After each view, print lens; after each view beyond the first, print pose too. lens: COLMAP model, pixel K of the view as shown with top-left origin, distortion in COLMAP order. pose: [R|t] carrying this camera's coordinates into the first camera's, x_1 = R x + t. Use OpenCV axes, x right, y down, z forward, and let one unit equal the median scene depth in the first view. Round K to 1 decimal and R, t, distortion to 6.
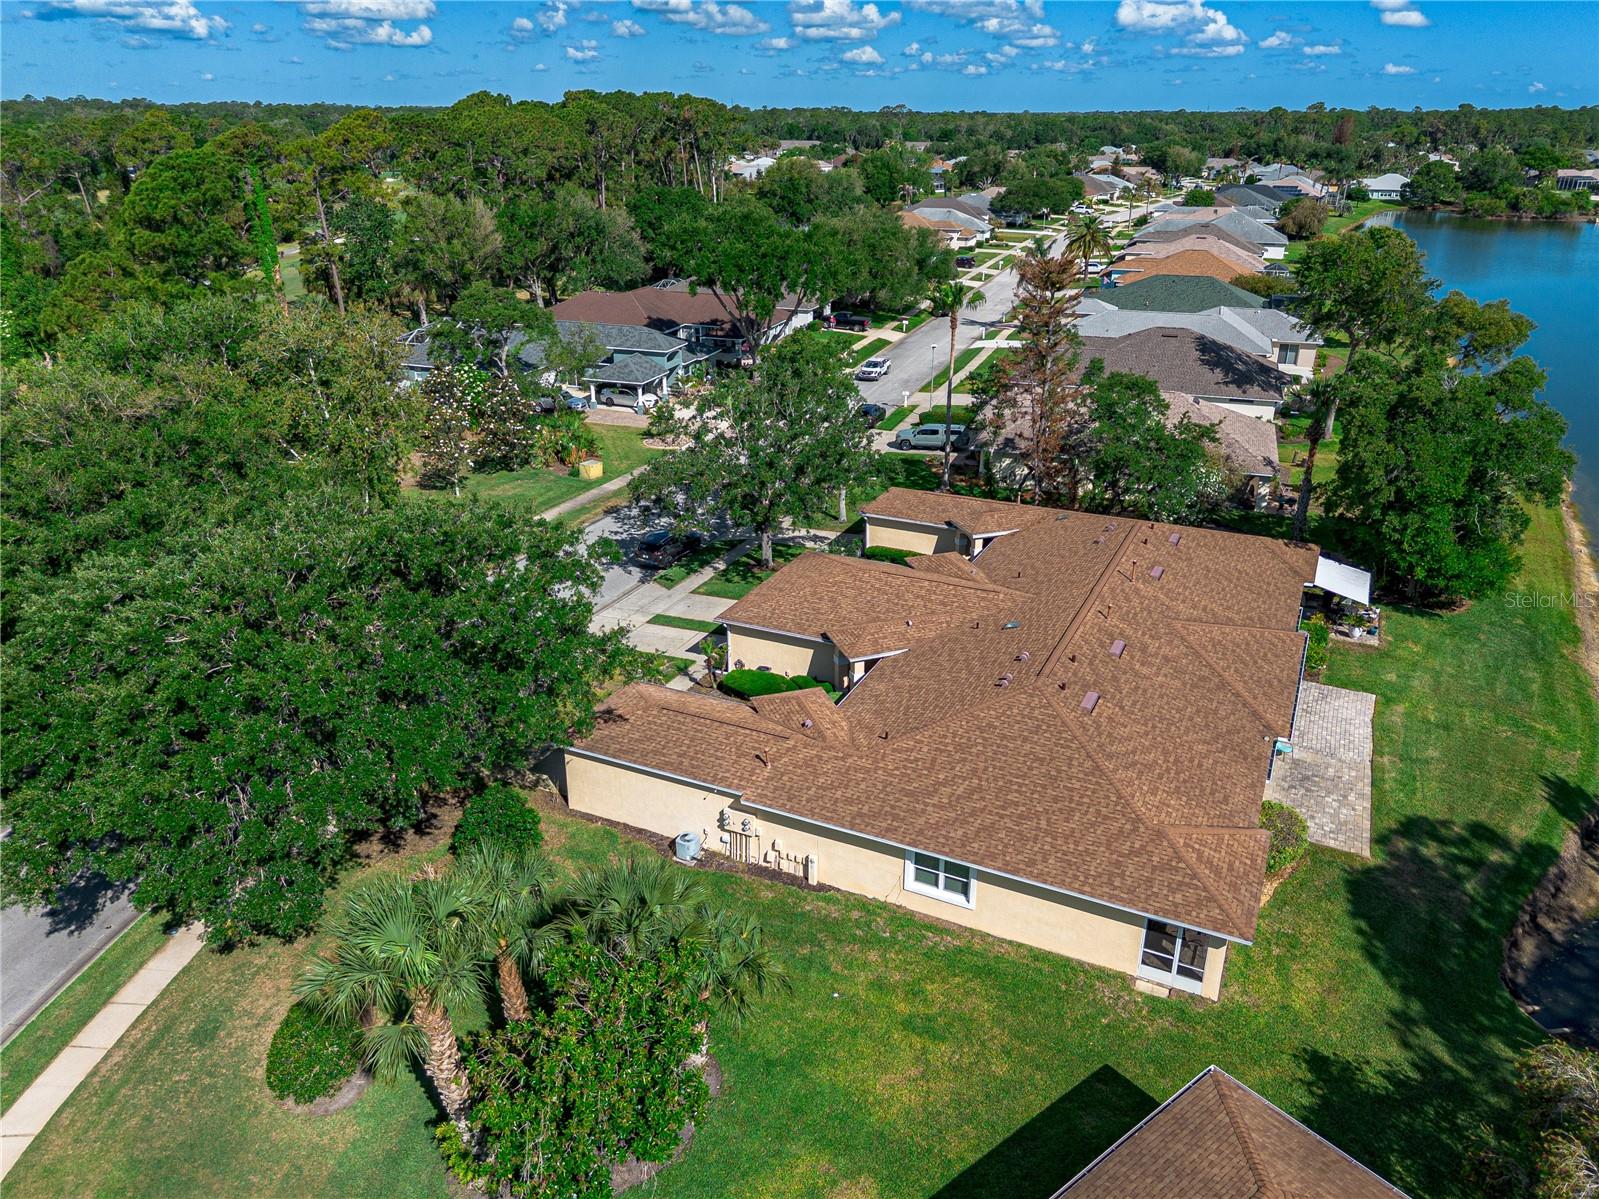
lens RADIAL K [[1202.9, 0, 799.5], [0, 1202.9, 599.5], [0, 0, 1]] dist [0.067482, -0.093996]
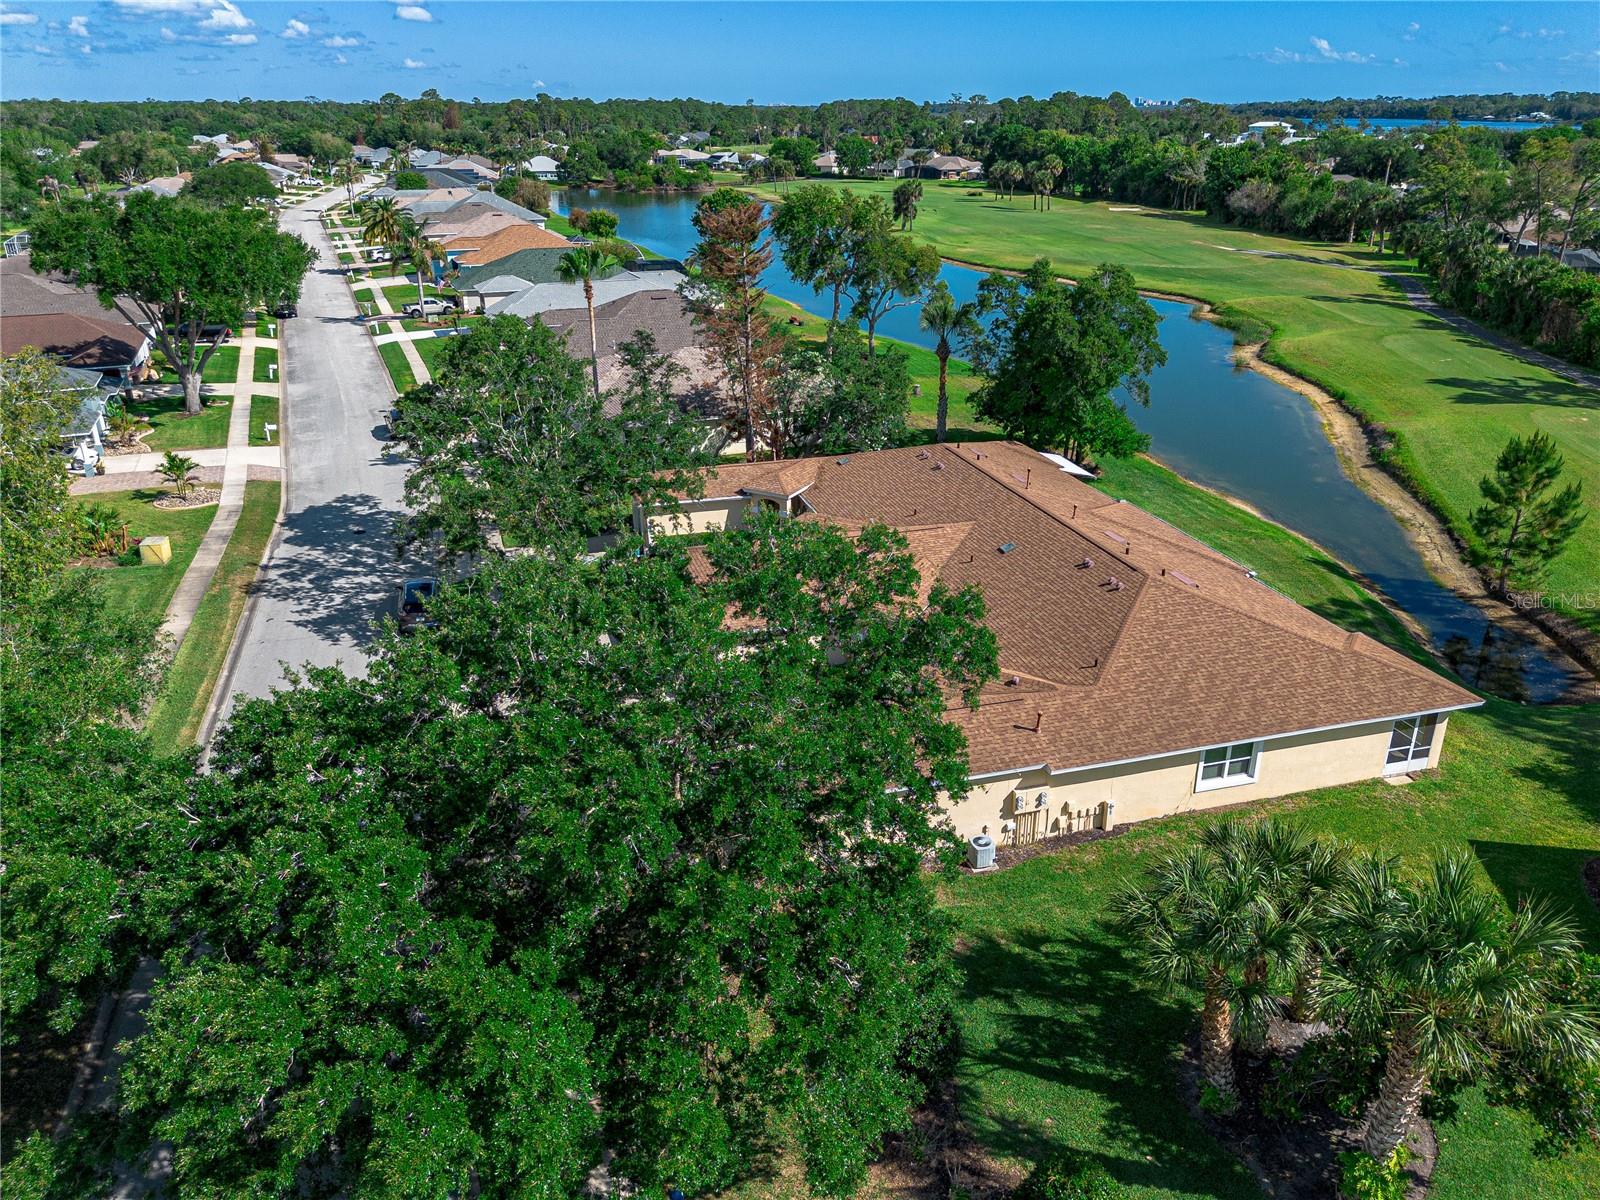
lens RADIAL K [[1203.6, 0, 800.0], [0, 1203.6, 600.0], [0, 0, 1]] dist [0.067482, -0.093996]
pose [[0.711062, -0.255000, 0.655260, -0.731568], [0.255724, 0.961889, 0.096826, -0.090074], [-0.654978, 0.098716, 0.749172, 0.429587]]
